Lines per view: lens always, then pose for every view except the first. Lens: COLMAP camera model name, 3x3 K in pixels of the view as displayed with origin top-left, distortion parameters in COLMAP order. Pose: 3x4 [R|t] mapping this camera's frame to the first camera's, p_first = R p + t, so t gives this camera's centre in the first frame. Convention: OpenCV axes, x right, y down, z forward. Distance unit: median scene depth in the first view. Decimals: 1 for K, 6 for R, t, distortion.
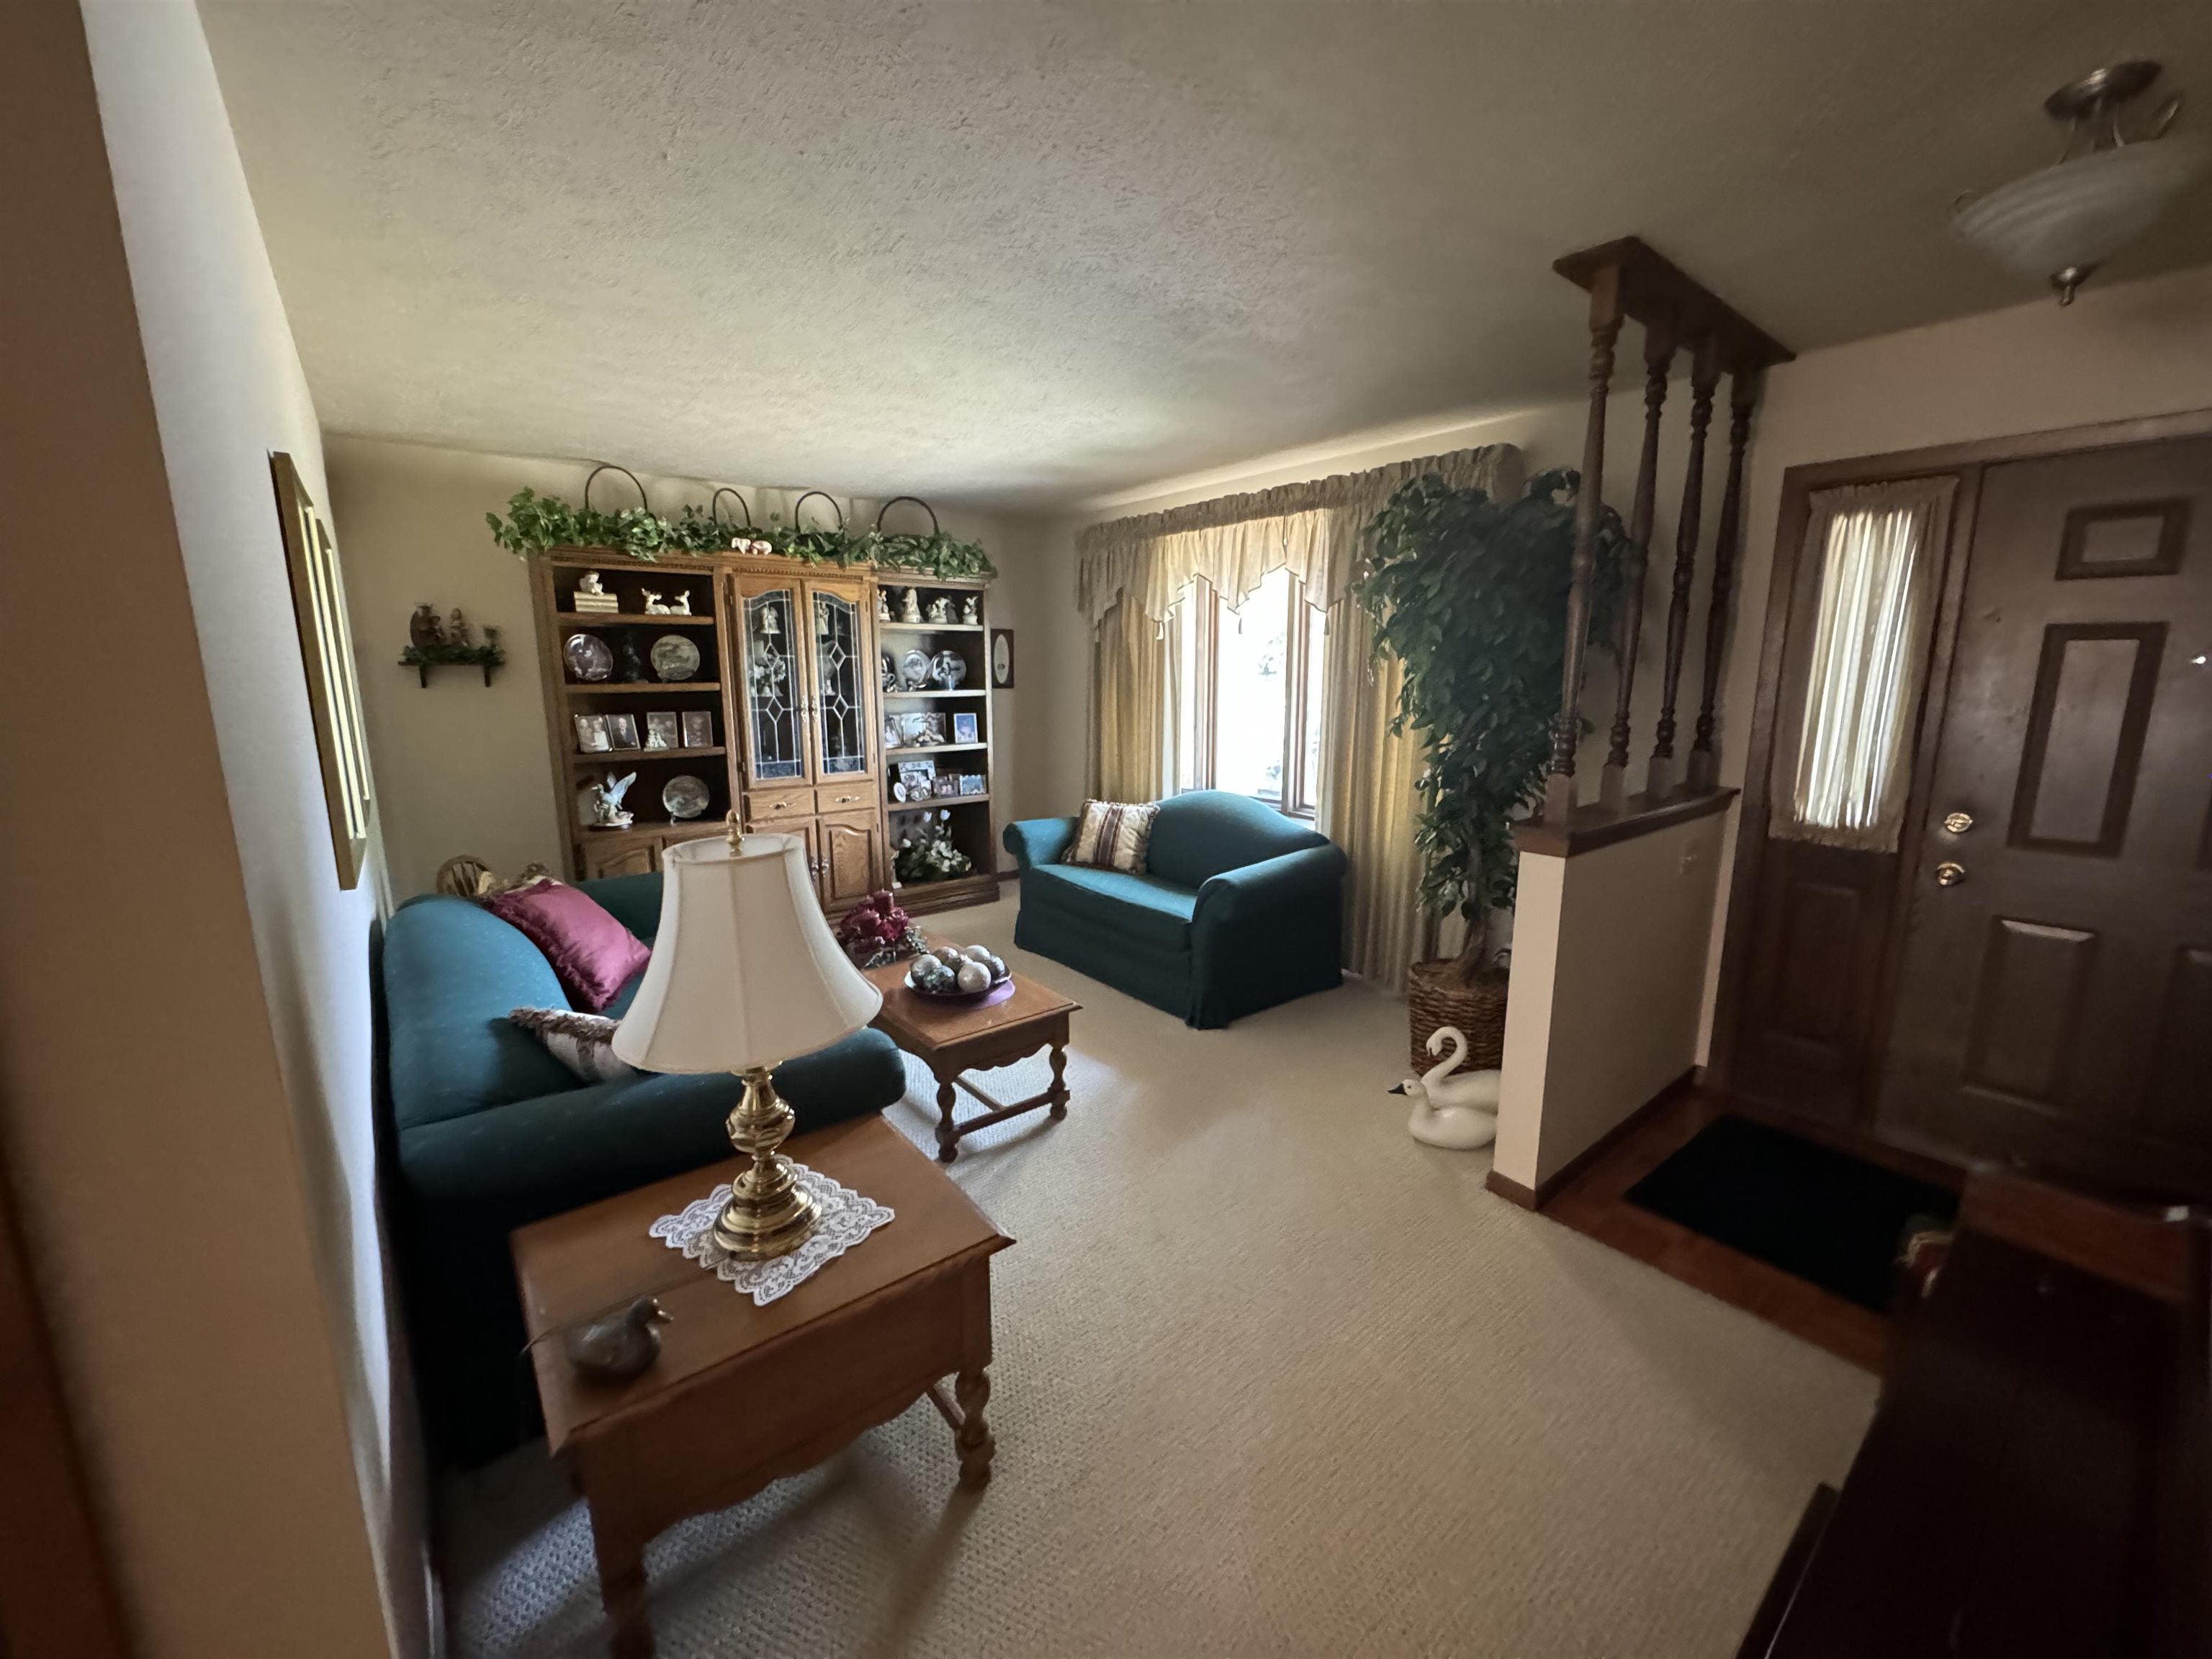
lens RADIAL K [[880.8, 0, 1115.7], [0, 880.8, 833.6], [0, 0, 1]] dist [-0.002761, 0.000632]
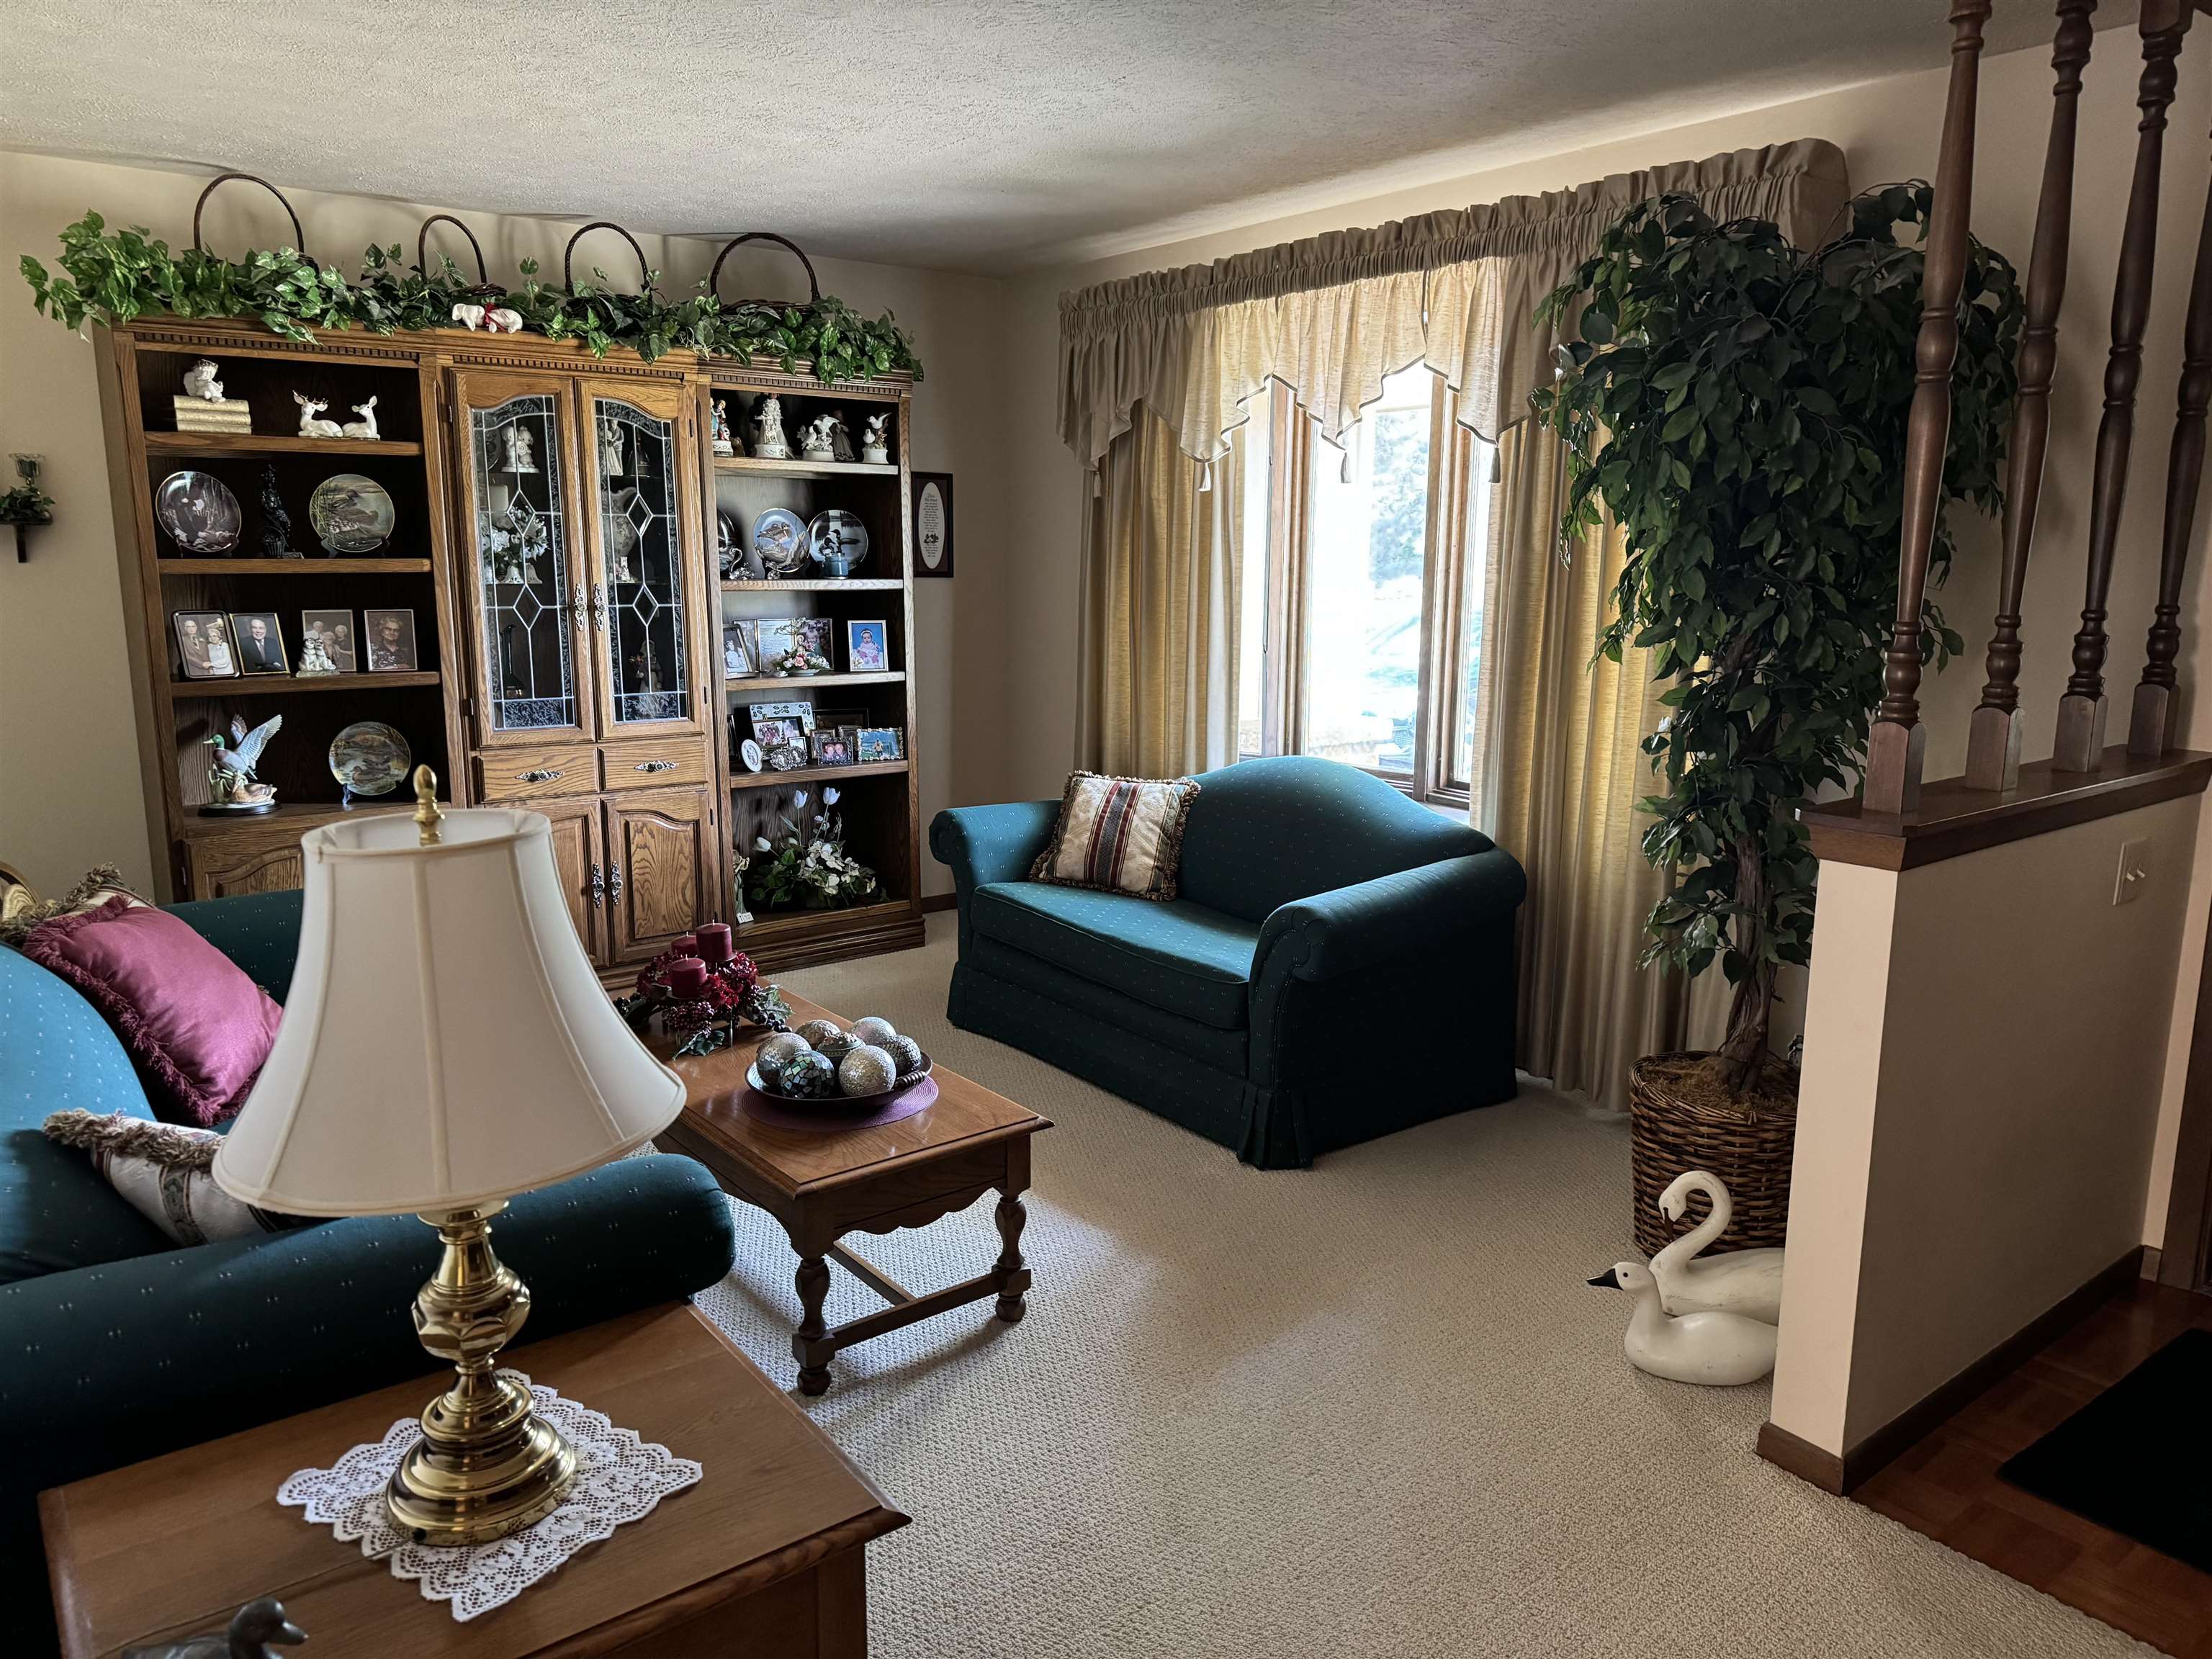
lens RADIAL K [[1545.4, 0, 1123.7], [0, 1545.4, 844.4], [0, 0, 1]] dist [0.078704, -0.092588]
pose [[0.999885, 0.008527, -0.012537, 0.013040], [-0.008477, 0.999956, 0.003973, 0.005752], [0.012570, -0.003866, 0.999914, -0.008650]]
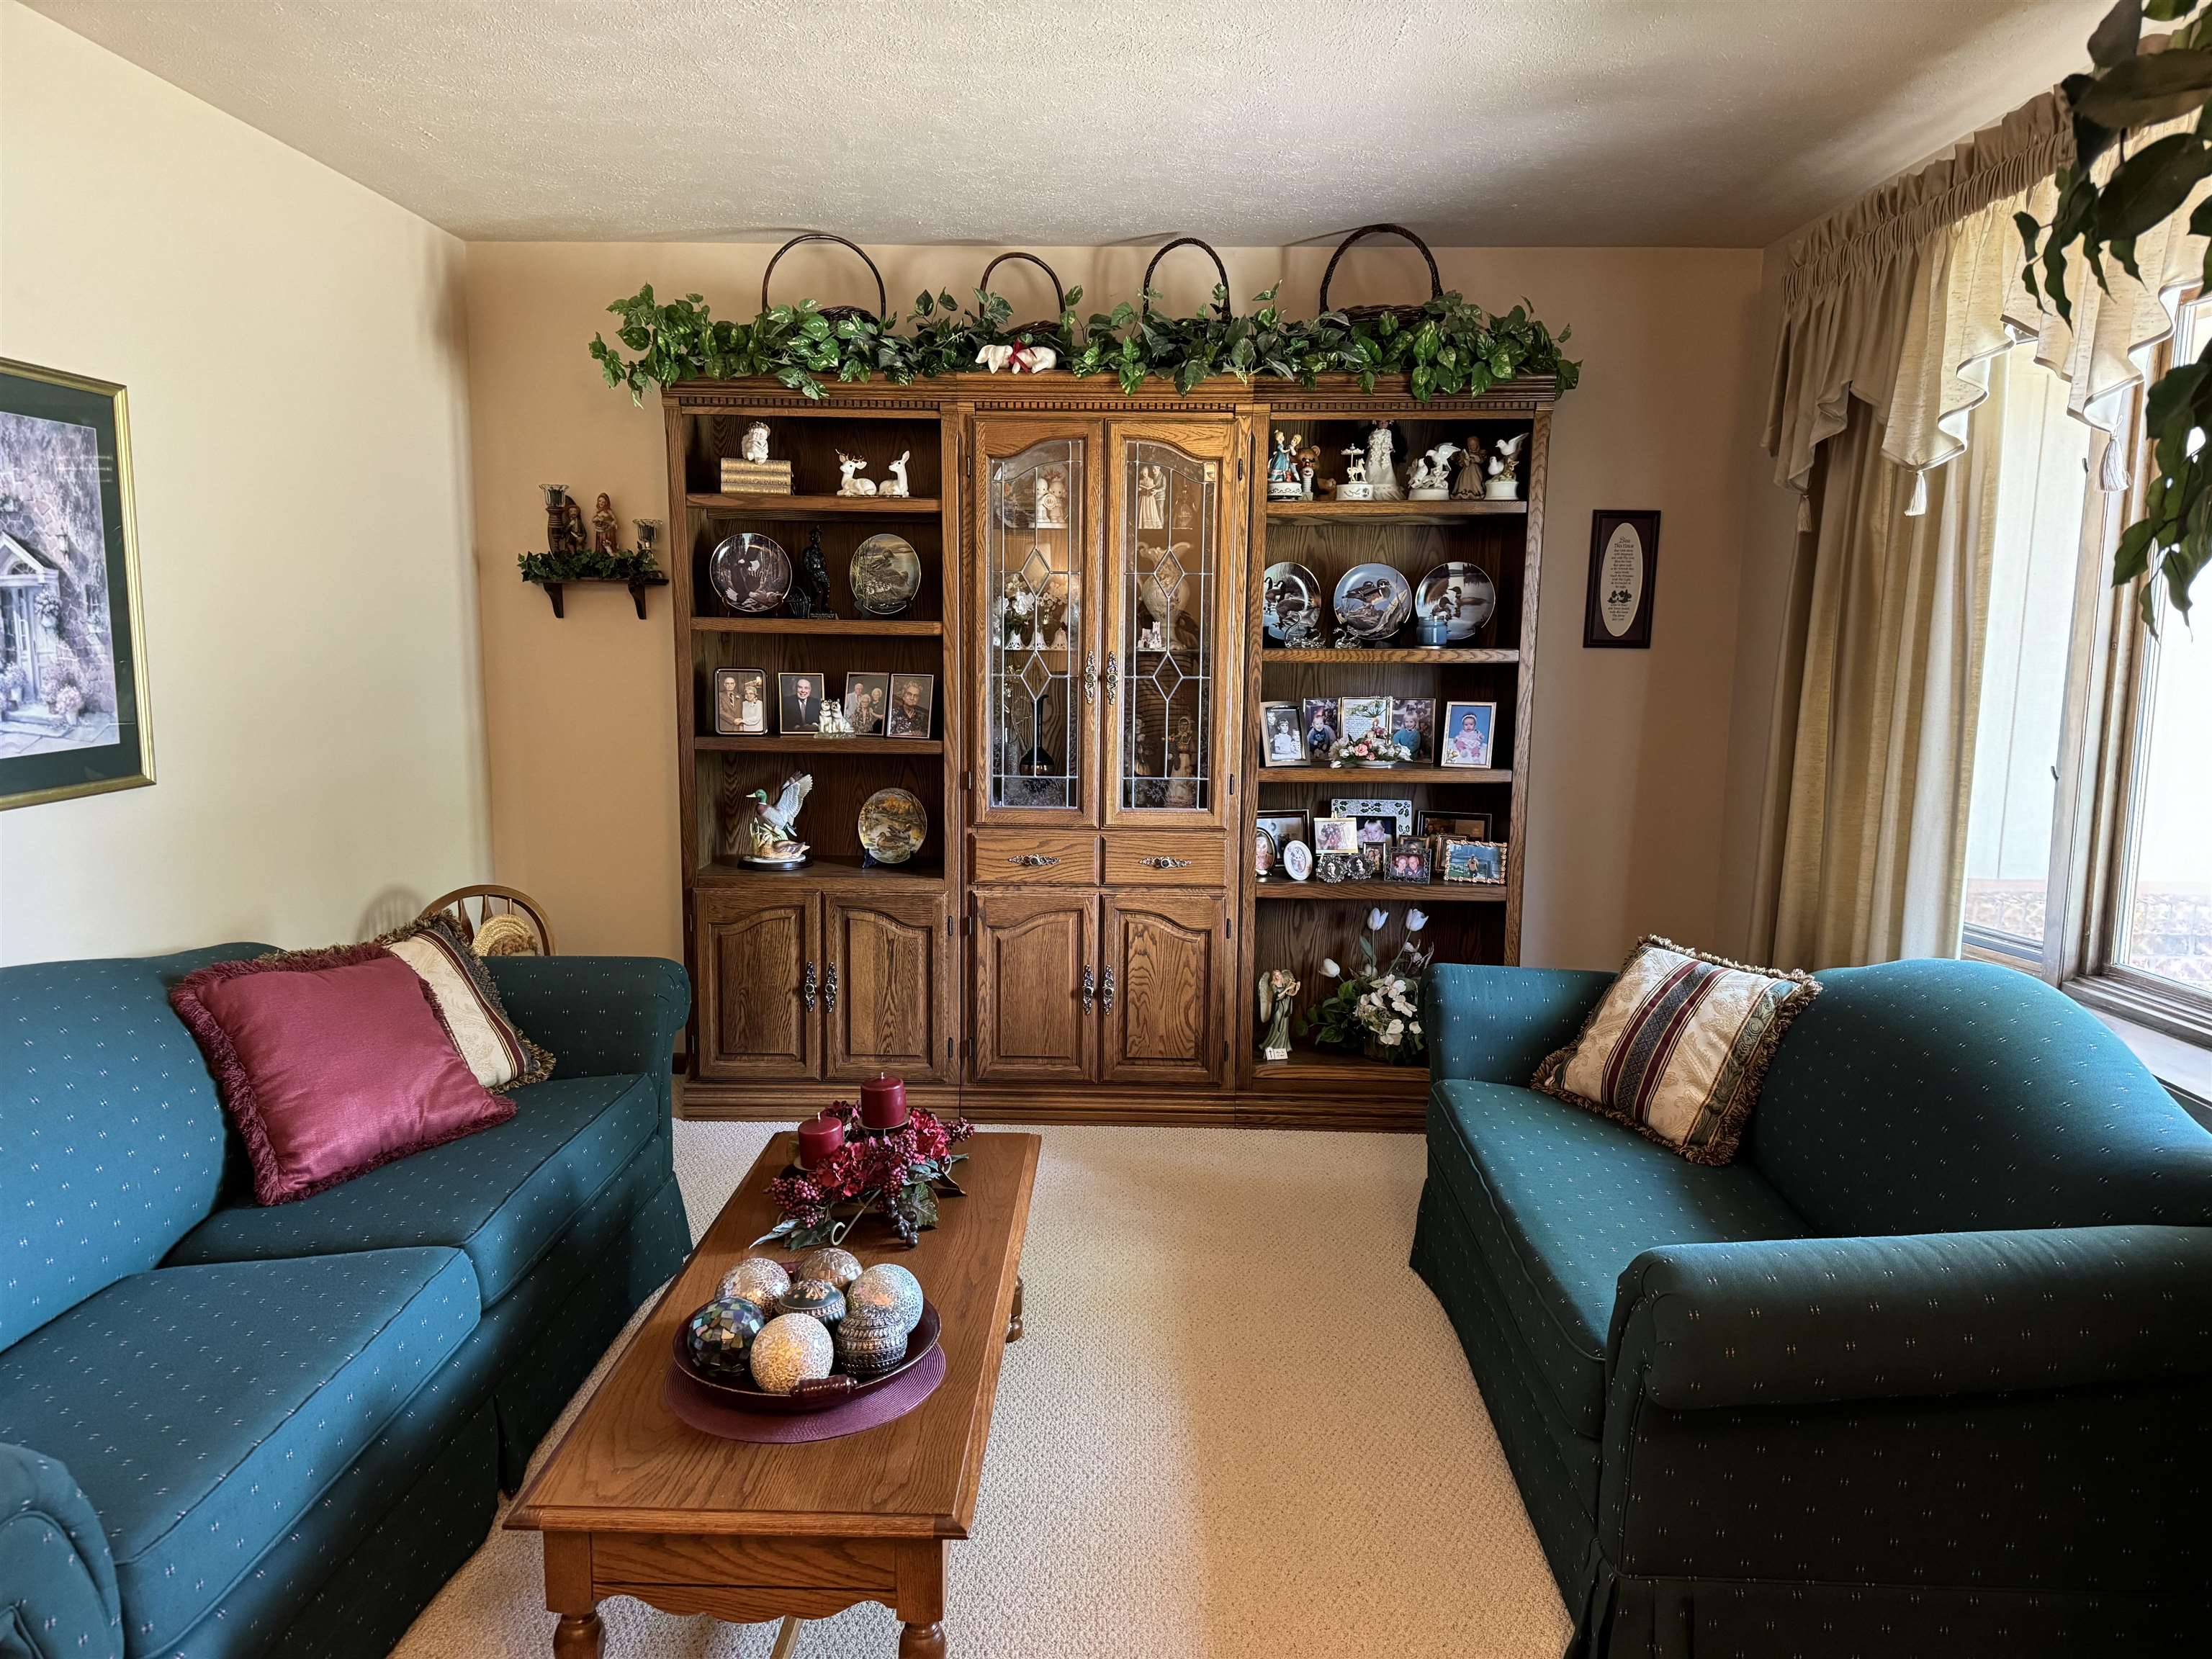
lens RADIAL K [[1545.4, 0, 1113.8], [0, 1545.4, 844.3], [0, 0, 1]] dist [0.078704, -0.092588]
pose [[0.756984, 0.107752, -0.644488, 0.255439], [-0.132529, 0.991128, 0.010045, -0.060894], [0.639852, 0.077810, 0.764549, 0.363881]]
